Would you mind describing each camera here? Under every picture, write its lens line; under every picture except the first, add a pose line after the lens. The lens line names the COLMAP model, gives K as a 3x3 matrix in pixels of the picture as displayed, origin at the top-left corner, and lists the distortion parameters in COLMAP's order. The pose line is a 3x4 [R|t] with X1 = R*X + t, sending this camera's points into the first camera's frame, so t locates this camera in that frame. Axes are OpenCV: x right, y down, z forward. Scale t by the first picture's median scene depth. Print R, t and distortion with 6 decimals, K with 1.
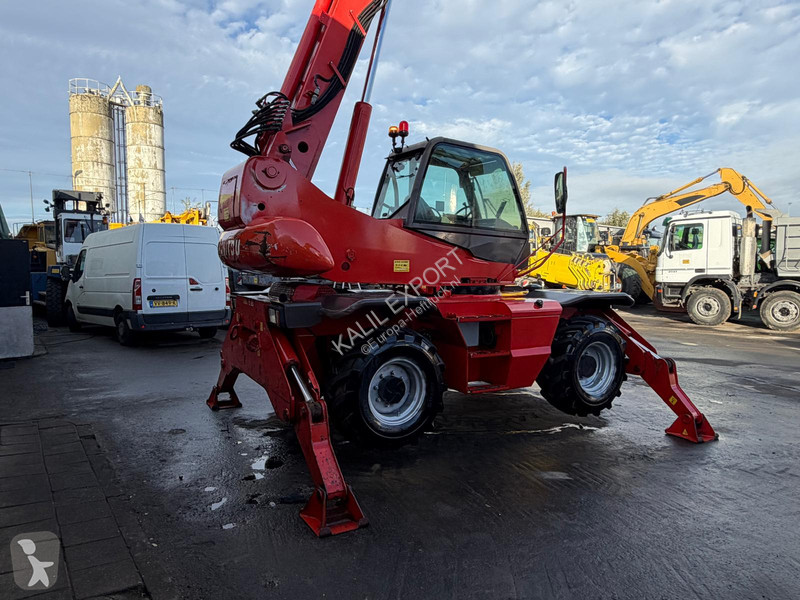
lens RADIAL K [[566.6, 0, 384.4], [0, 566.6, 317.9], [0, 0, 1]] dist [0.005571, -0.003232]
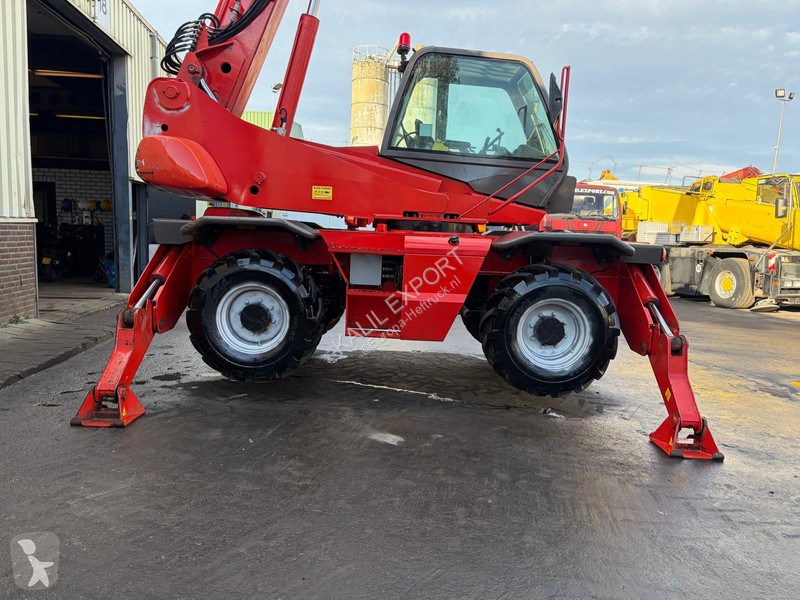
lens RADIAL K [[623.0, 0, 378.6], [0, 623.0, 320.8], [0, 0, 1]] dist [0.022627, -0.015154]
pose [[0.855953, 0.105376, -0.506203, 0.342681], [-0.088570, 0.994424, 0.057243, 0.025681], [0.509412, -0.004163, 0.860513, 0.097503]]
